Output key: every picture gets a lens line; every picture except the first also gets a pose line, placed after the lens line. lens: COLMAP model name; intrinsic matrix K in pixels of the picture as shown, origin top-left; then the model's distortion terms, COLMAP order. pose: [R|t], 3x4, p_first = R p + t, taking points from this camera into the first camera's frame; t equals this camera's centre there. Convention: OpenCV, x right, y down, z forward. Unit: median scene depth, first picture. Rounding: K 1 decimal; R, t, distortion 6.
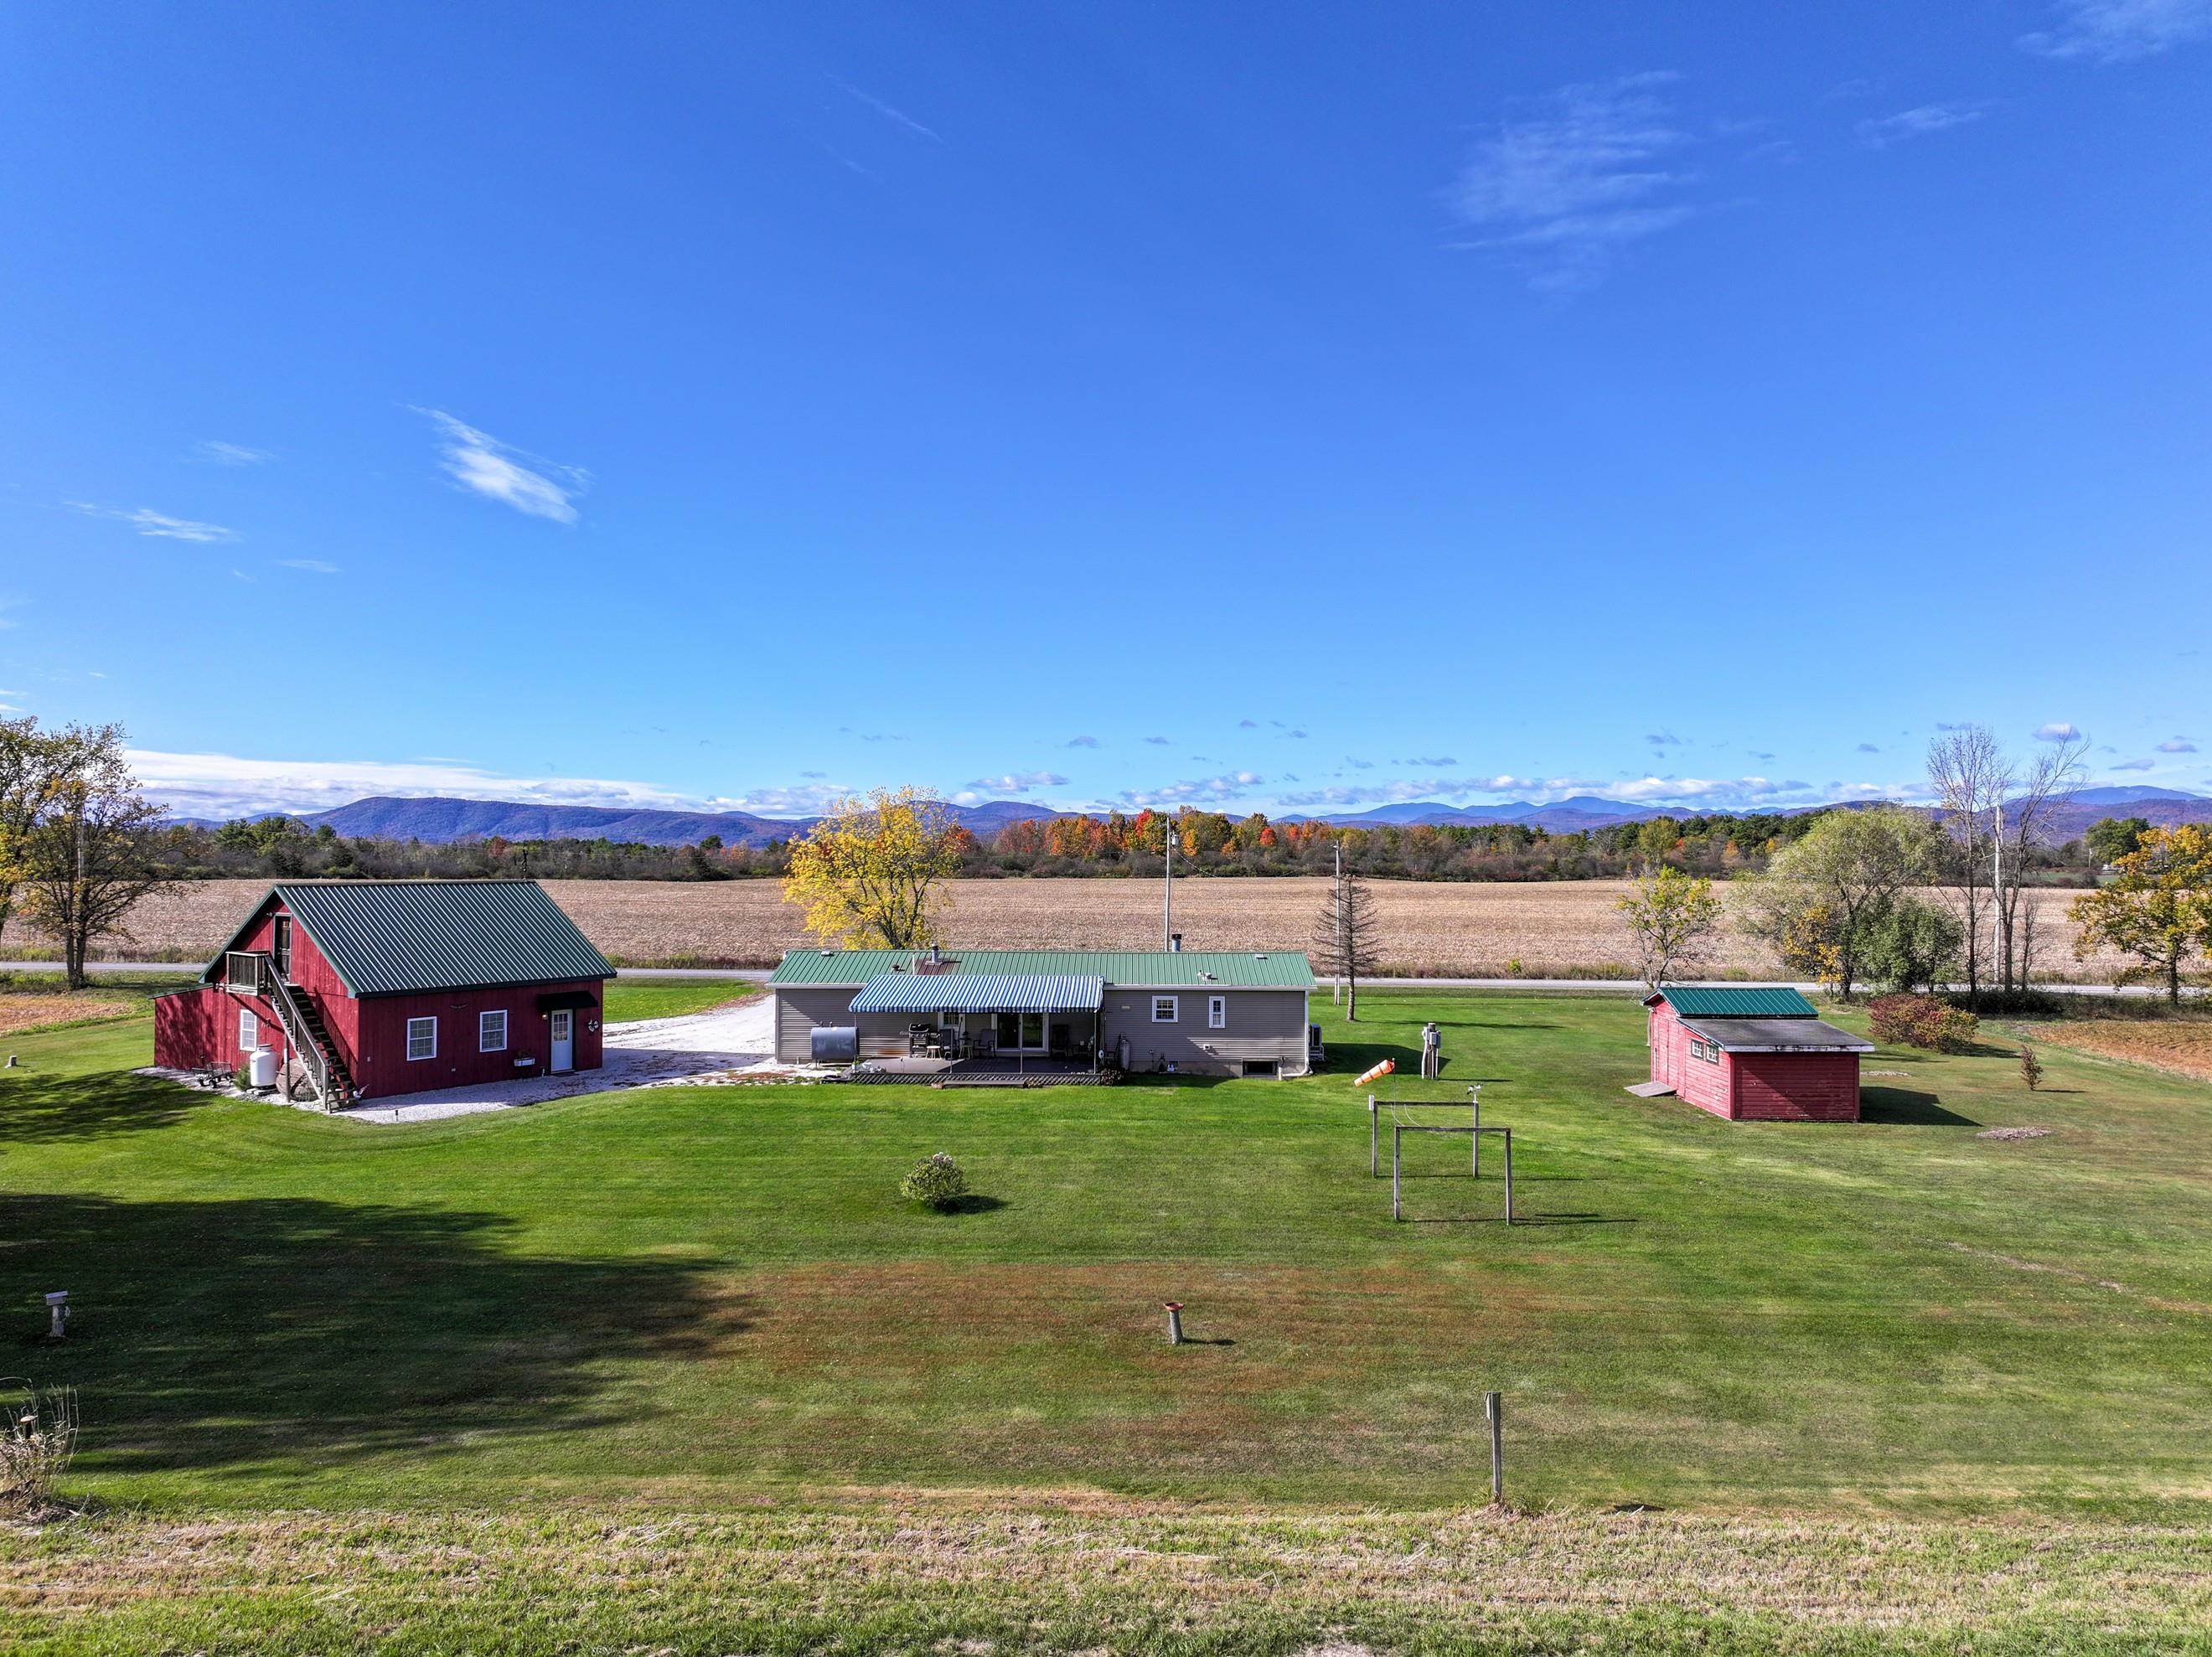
lens RADIAL K [[1551.7, 0, 1114.0], [0, 1551.7, 815.0], [0, 0, 1]] dist [0.006375, 0.003588]
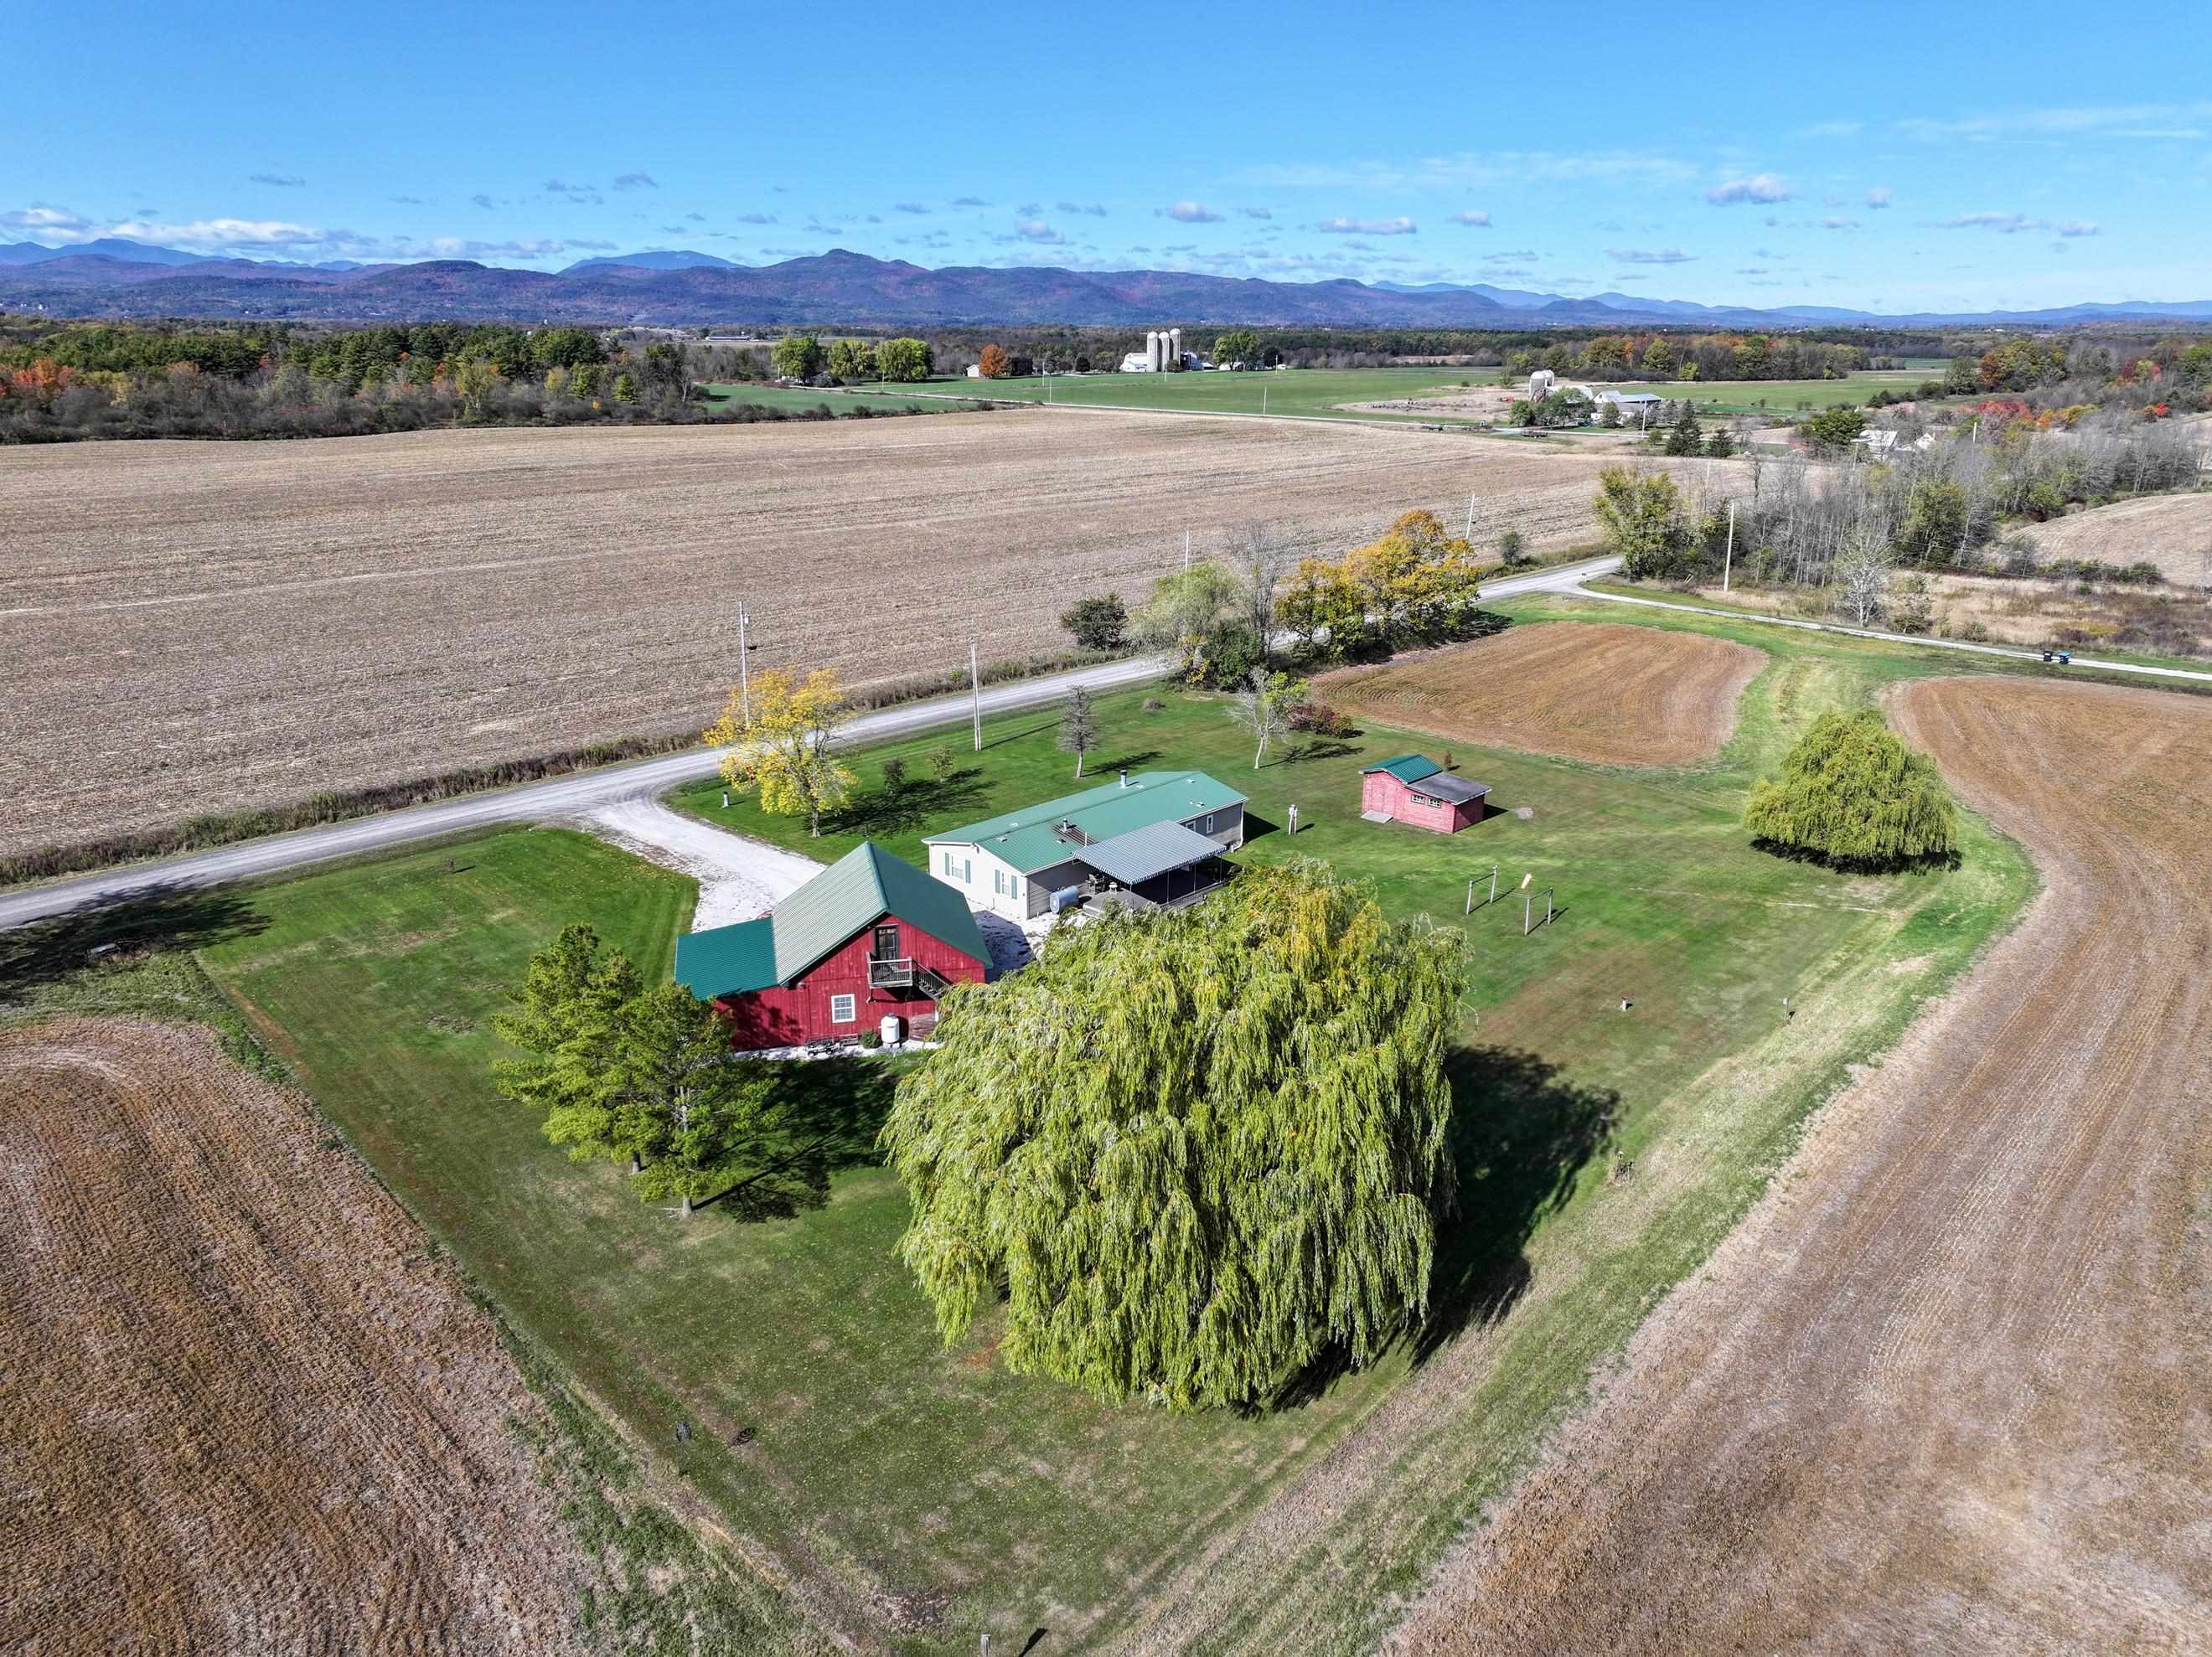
lens RADIAL K [[1539.9, 0, 1105.6], [0, 1539.9, 859.2], [0, 0, 1]] dist [0.006957, 0.007666]
pose [[0.672532, -0.246886, 0.697673, -1.369034], [-0.018620, 0.936772, 0.349444, -0.483658], [-0.739834, -0.248003, 0.625413, 0.004813]]
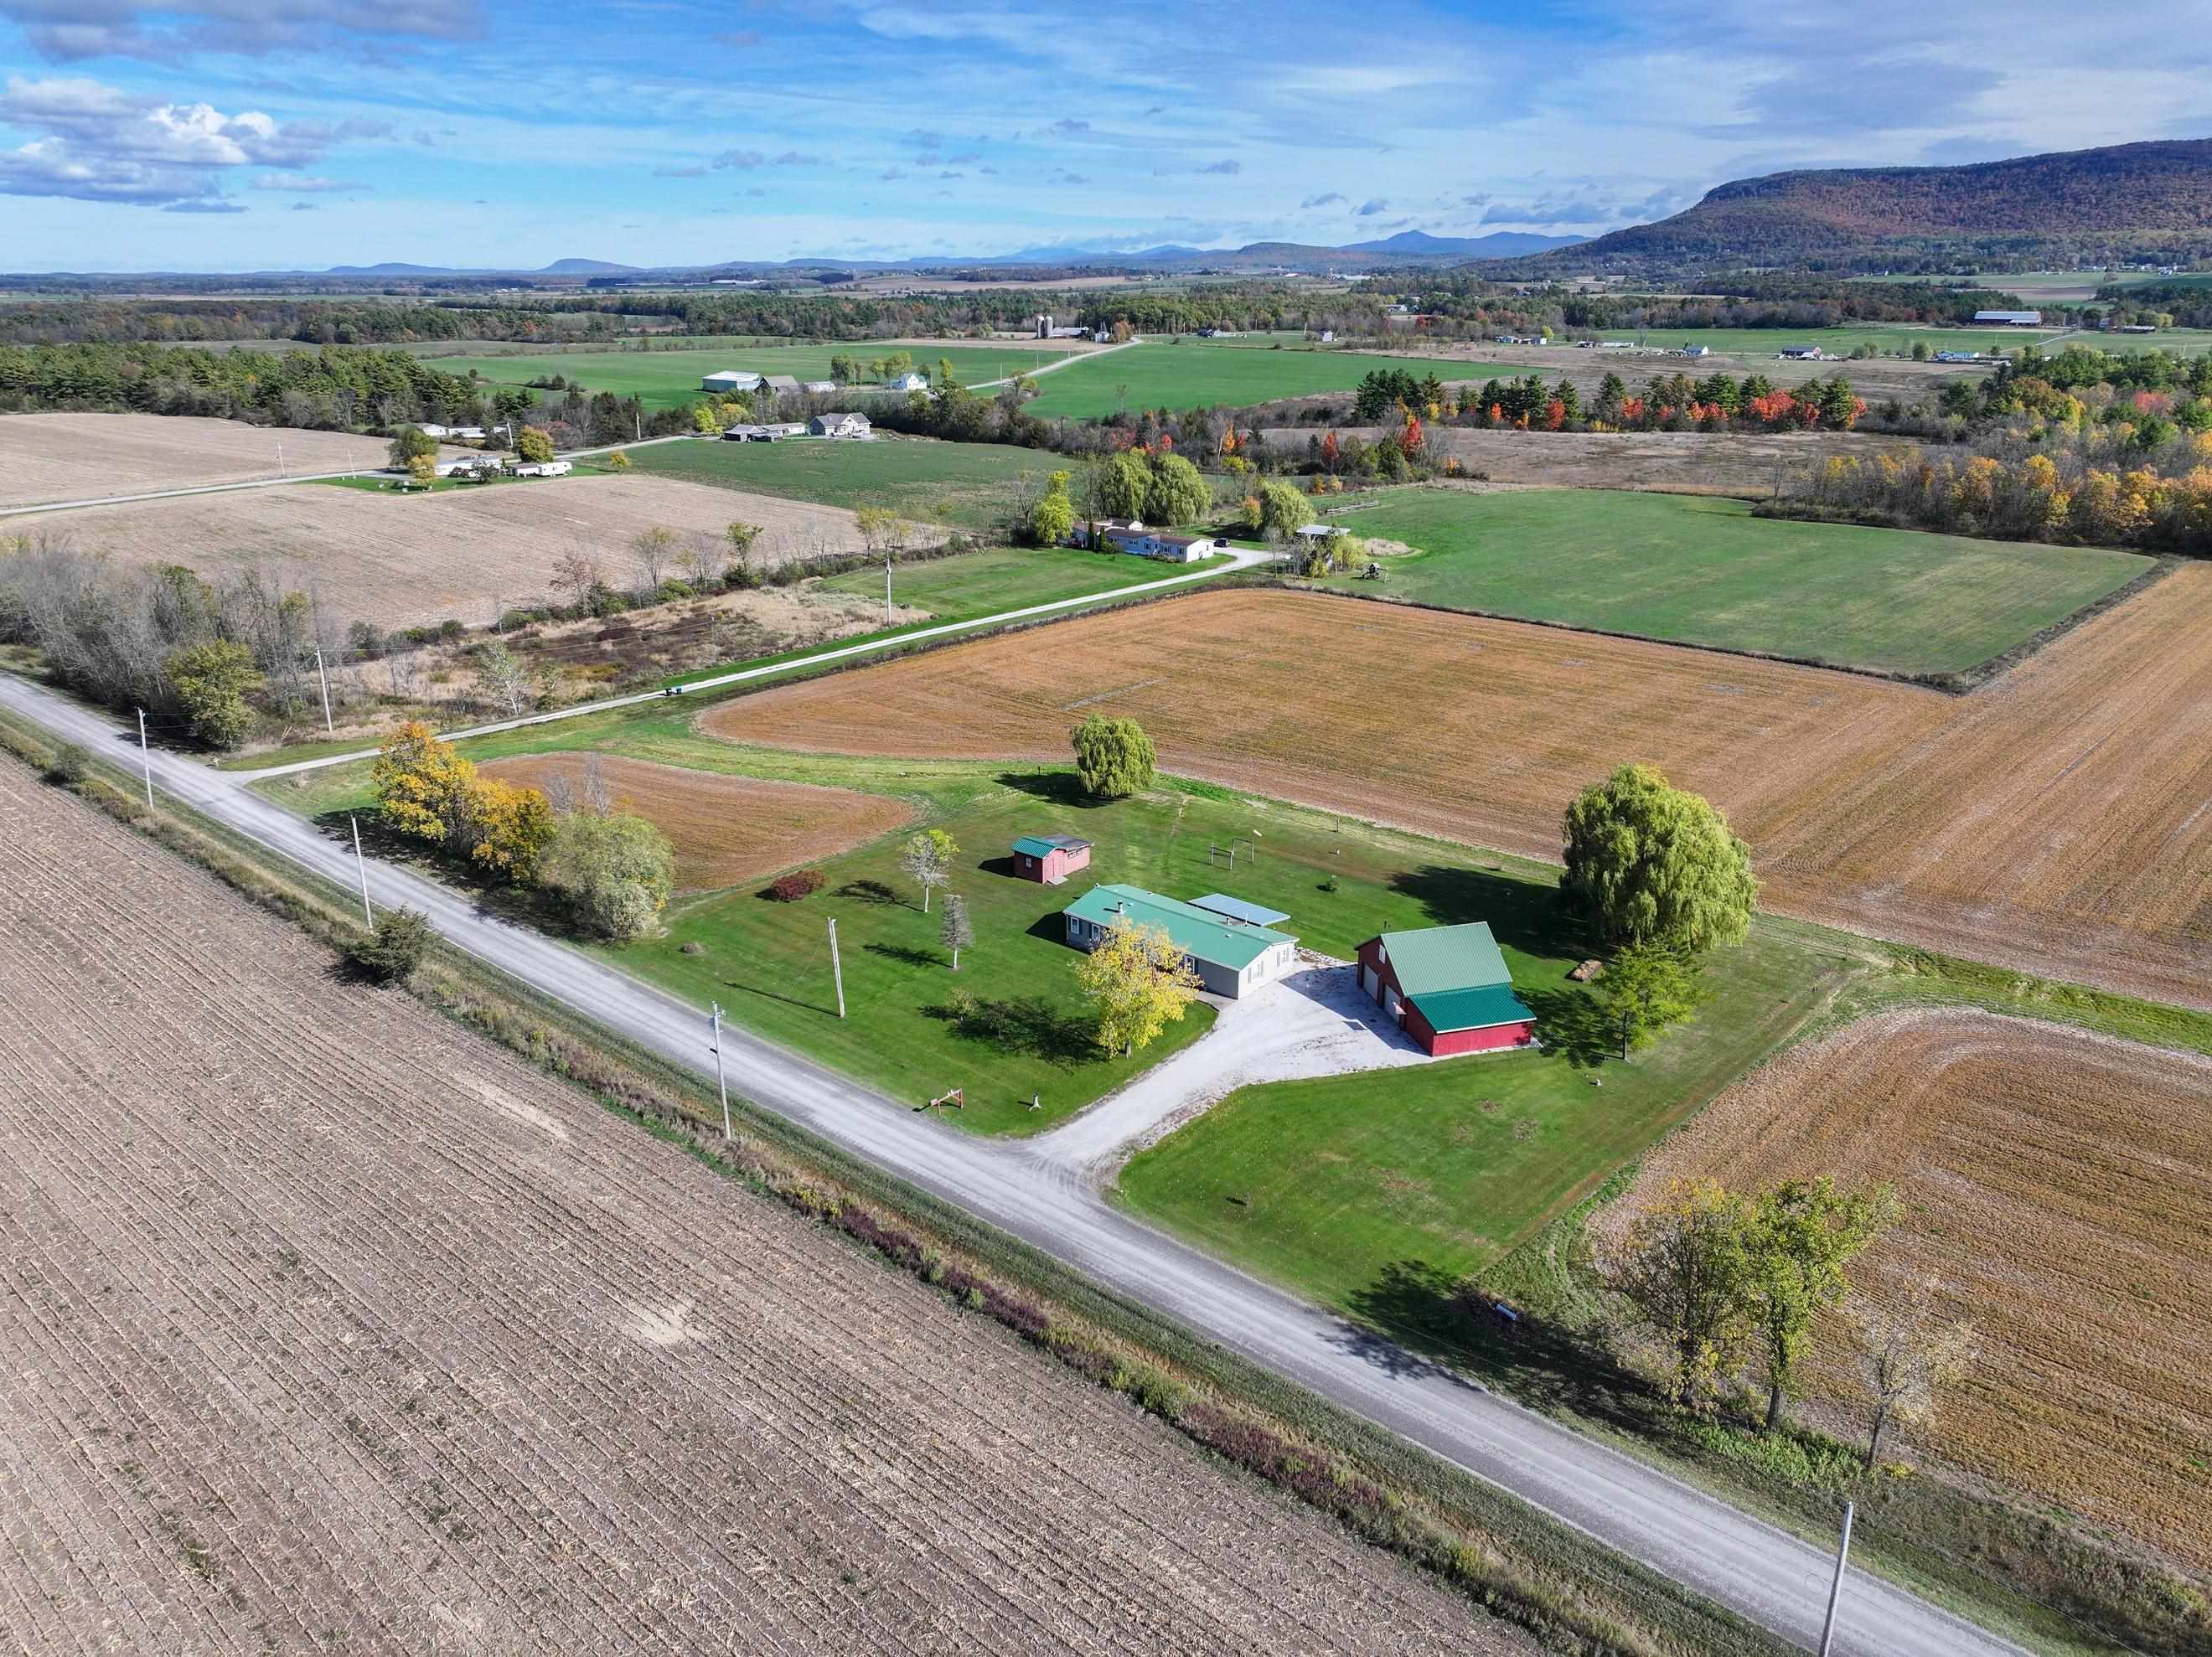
lens RADIAL K [[1551.7, 0, 1114.0], [0, 1551.7, 815.0], [0, 0, 1]] dist [0.006375, 0.003588]
pose [[-0.770859, -0.216213, 0.599190, -1.580188], [-0.020003, 0.948387, 0.316483, -0.931816], [-0.636692, 0.231978, -0.735398, 3.274450]]
